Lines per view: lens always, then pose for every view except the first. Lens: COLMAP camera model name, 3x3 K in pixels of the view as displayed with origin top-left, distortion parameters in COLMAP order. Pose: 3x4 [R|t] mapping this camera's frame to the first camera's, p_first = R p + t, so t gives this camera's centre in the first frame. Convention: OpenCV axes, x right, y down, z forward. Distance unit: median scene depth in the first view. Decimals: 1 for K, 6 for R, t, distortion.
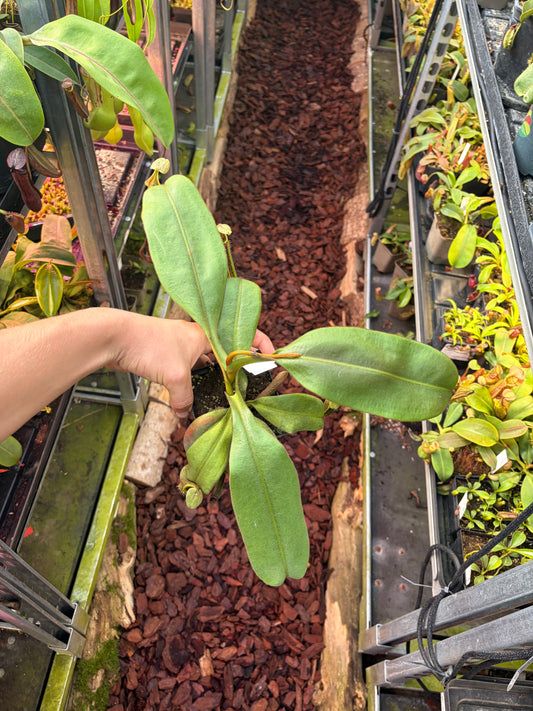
lens RADIAL K [[559.9, 0, 262.6], [0, 559.9, 354.4], [0, 0, 1]] dist [0.022025, -0.037246]
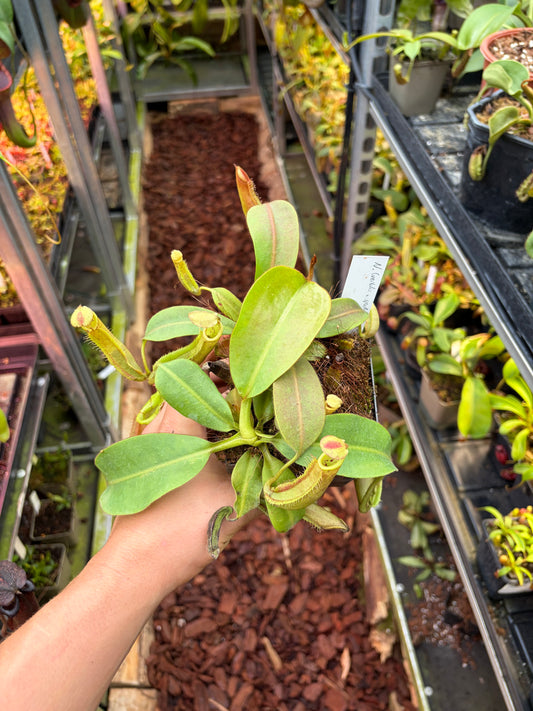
lens RADIAL K [[559.9, 0, 266.8], [0, 559.9, 336.6], [0, 0, 1]] dist [0.022025, -0.037246]
pose [[0.968003, -0.238500, 0.078022, 0.030519], [0.248342, 0.955111, -0.161519, -0.124244], [-0.035997, 0.175727, 0.983781, 0.140945]]
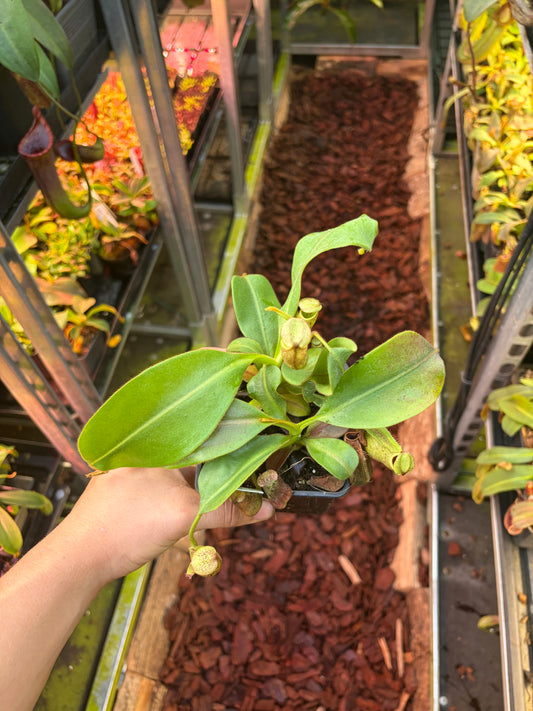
lens RADIAL K [[559.9, 0, 277.6], [0, 559.9, 350.6], [0, 0, 1]] dist [0.022025, -0.037246]
pose [[0.992469, -0.034314, -0.117593, 0.072958], [0.030245, 0.998886, -0.036212, -0.296021], [0.118705, 0.032383, 0.992401, 0.249954]]
